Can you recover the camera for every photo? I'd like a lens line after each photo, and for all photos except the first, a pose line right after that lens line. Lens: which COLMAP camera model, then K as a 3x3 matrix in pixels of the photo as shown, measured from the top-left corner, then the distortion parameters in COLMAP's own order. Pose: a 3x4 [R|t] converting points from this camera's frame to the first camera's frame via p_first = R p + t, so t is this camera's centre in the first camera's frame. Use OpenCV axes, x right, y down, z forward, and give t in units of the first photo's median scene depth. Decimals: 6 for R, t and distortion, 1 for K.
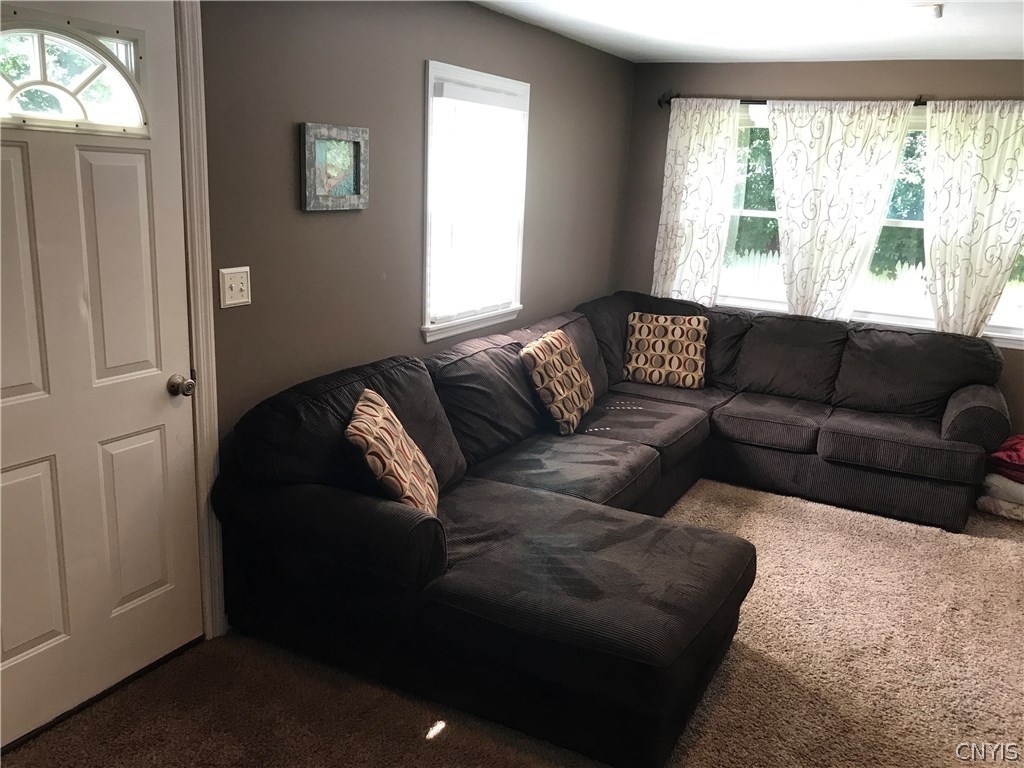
lens RADIAL K [[850.3, 0, 512.0], [0, 850.3, 384.0], [0, 0, 1]] dist [0.034433, -0.031674]
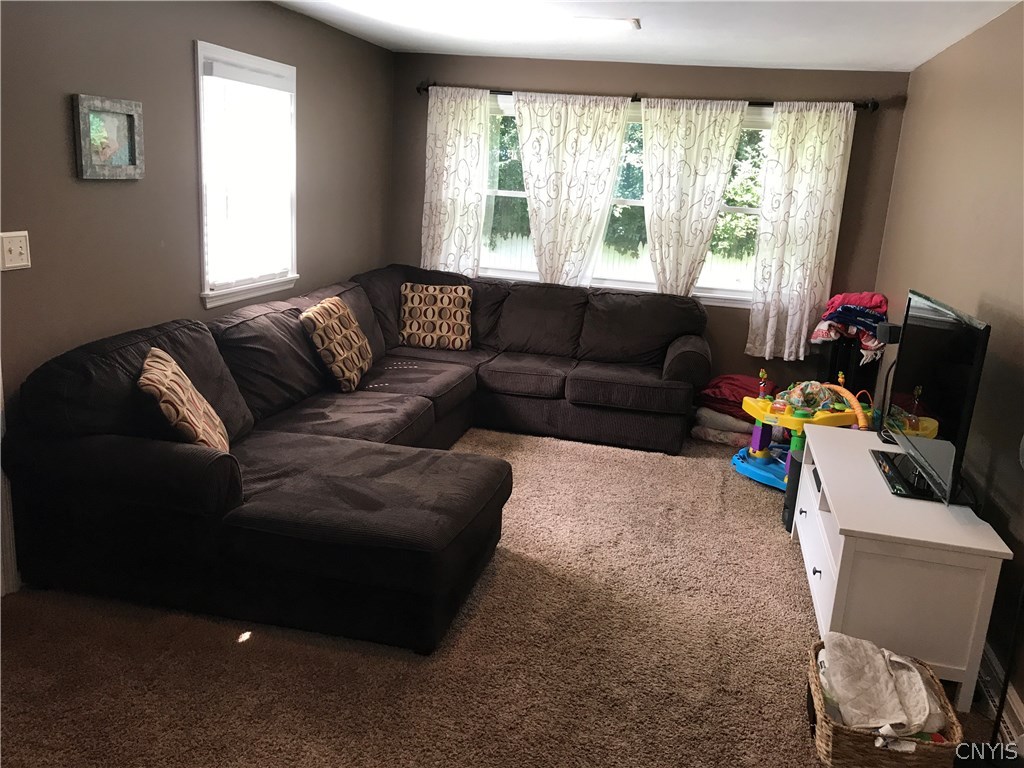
lens RADIAL K [[838.1, 0, 512.0], [0, 838.1, 384.0], [0, 0, 1]] dist [0.156084, -0.442881]
pose [[0.965926, -0.048689, 0.254198, -0.006798], [0.044694, 0.998770, 0.021470, 0.033671], [-0.254931, -0.009378, 0.966914, -0.098148]]
